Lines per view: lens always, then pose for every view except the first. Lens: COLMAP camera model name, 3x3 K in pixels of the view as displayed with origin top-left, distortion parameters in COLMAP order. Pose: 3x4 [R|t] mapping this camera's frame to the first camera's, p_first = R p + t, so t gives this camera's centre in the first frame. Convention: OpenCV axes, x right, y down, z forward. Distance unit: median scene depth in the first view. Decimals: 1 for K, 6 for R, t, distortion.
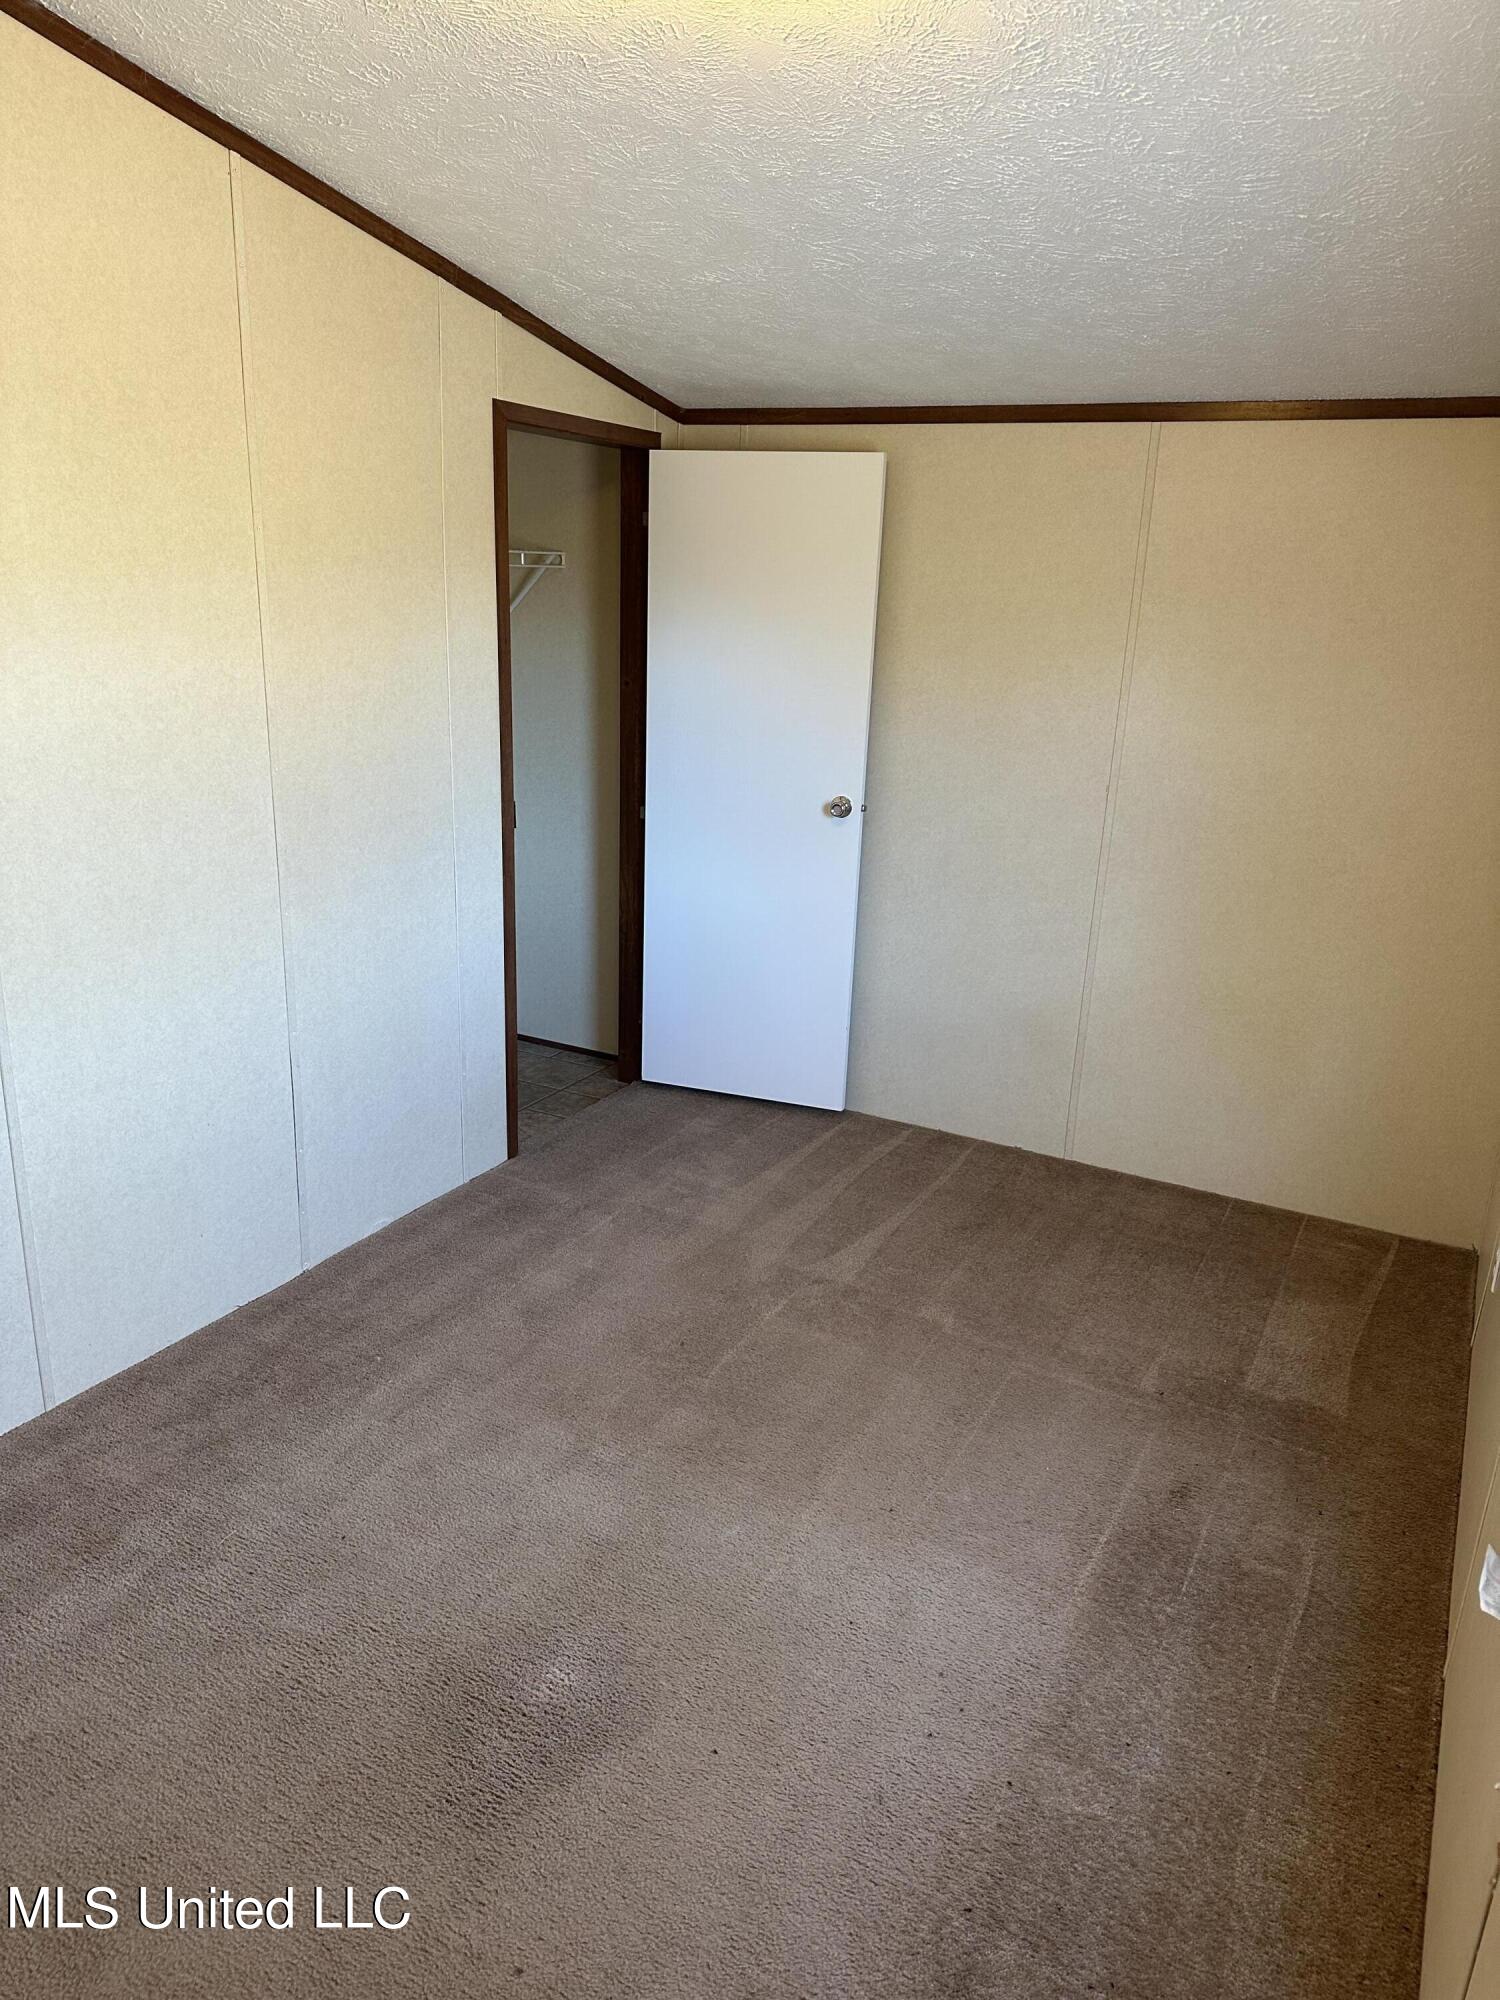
lens RADIAL K [[1397.5, 0, 741.6], [0, 1397.5, 1004.2], [0, 0, 1]] dist [0.106204, -0.167898]
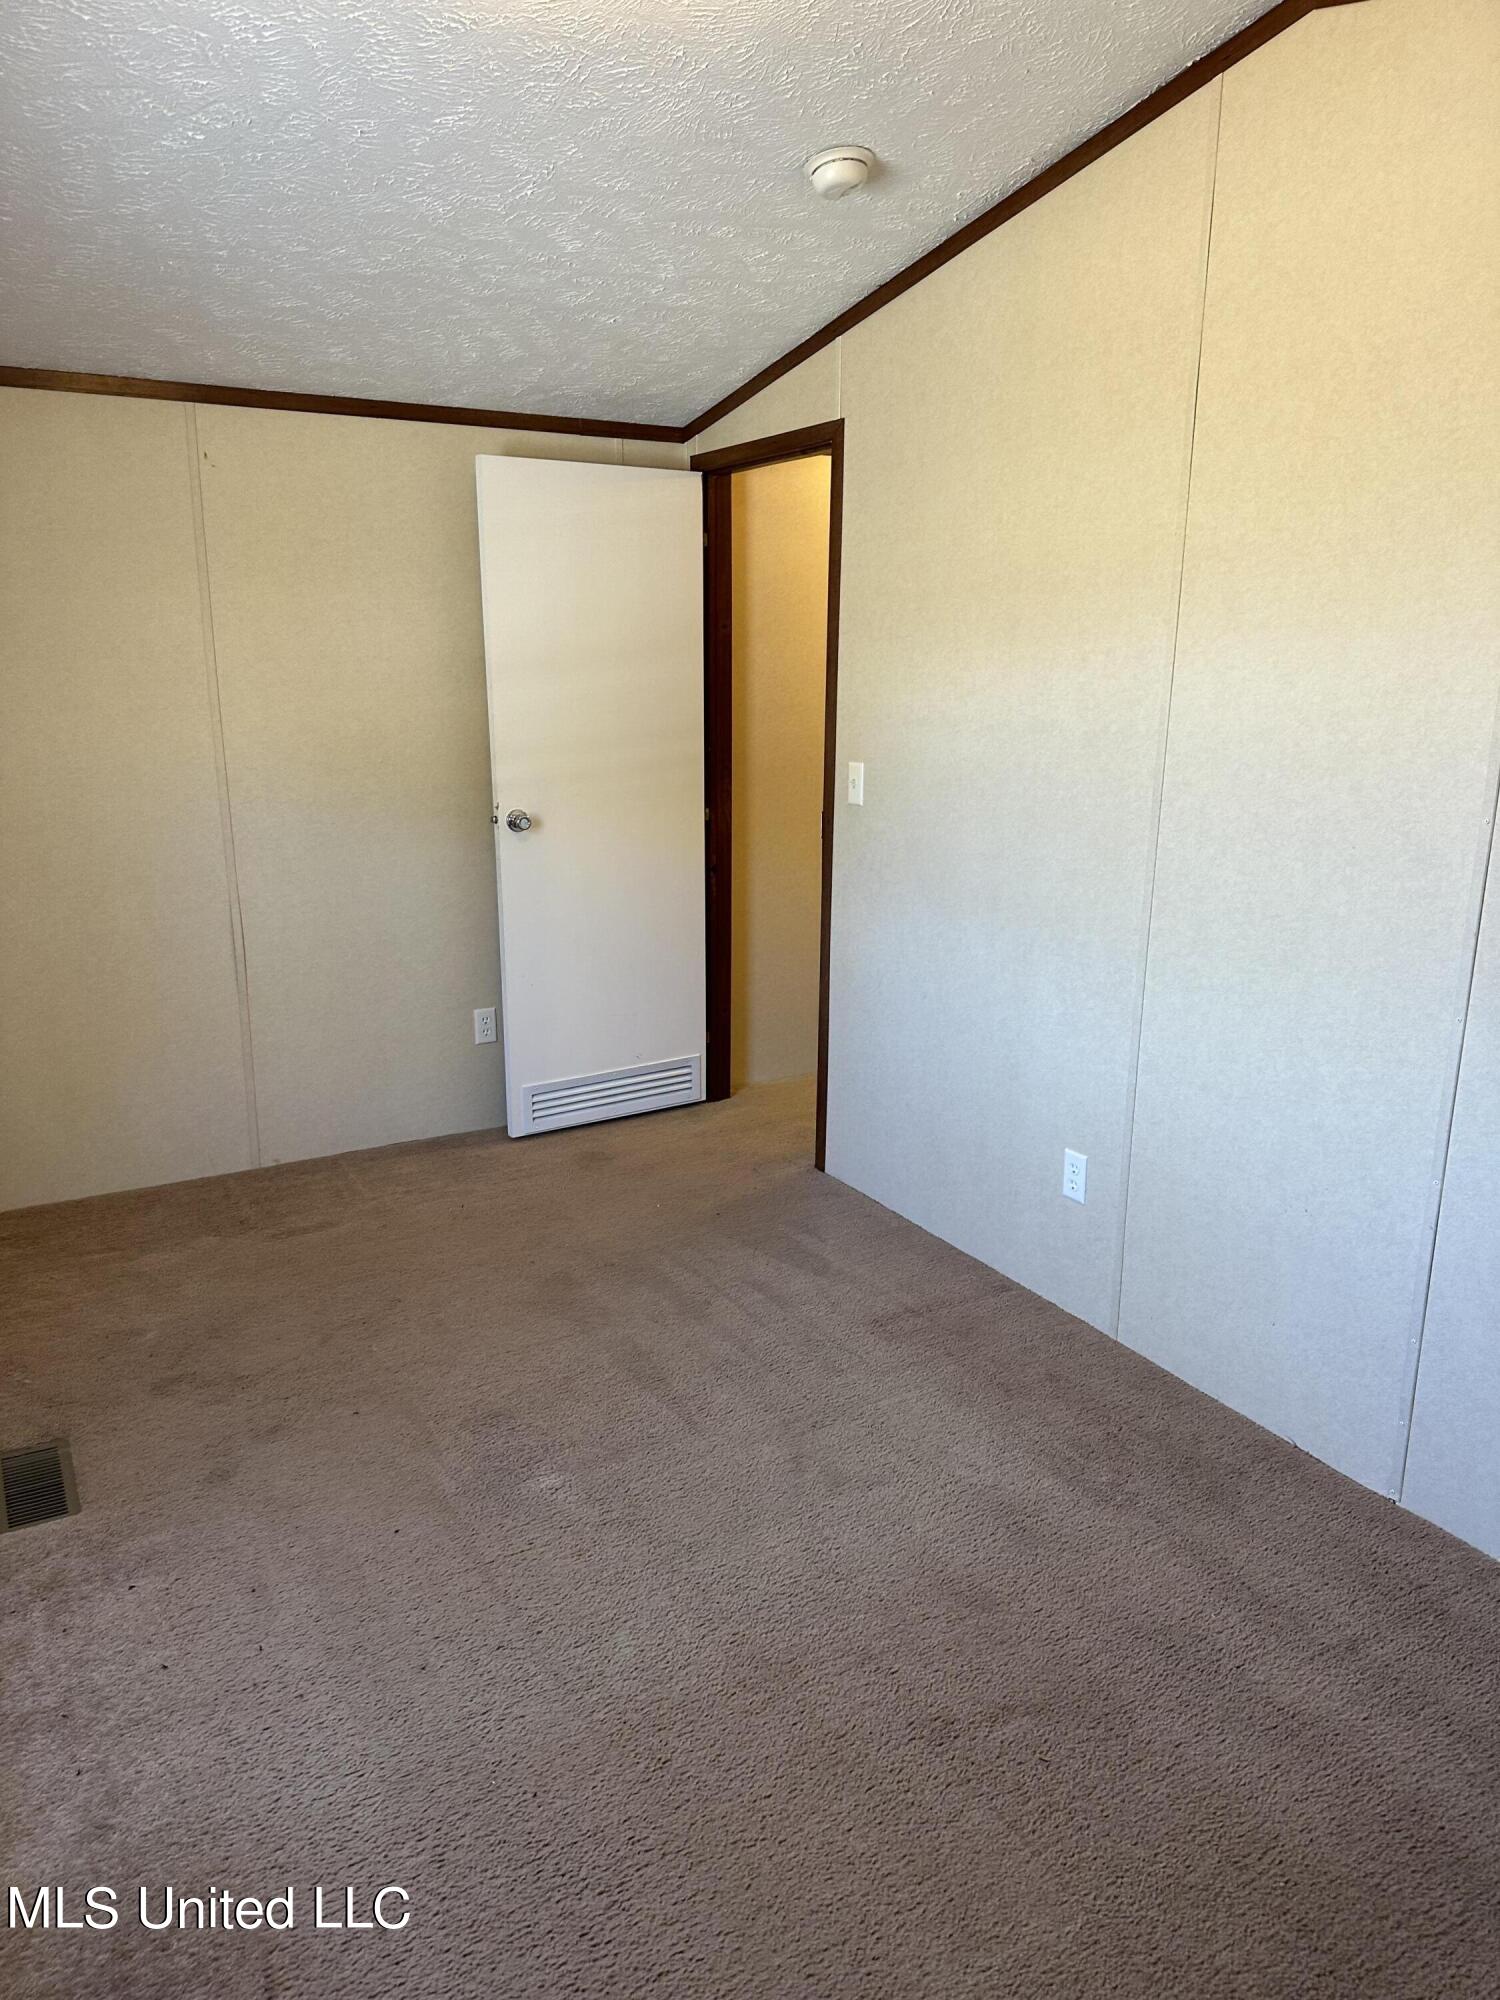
lens RADIAL K [[1397.5, 0, 741.6], [0, 1397.5, 1004.2], [0, 0, 1]] dist [0.106204, -0.167898]
pose [[-0.525432, 0.173176, -0.833025, 0.555827], [-0.273338, 0.892812, 0.358013, -0.270341], [0.805734, 0.415809, -0.421777, 1.180171]]
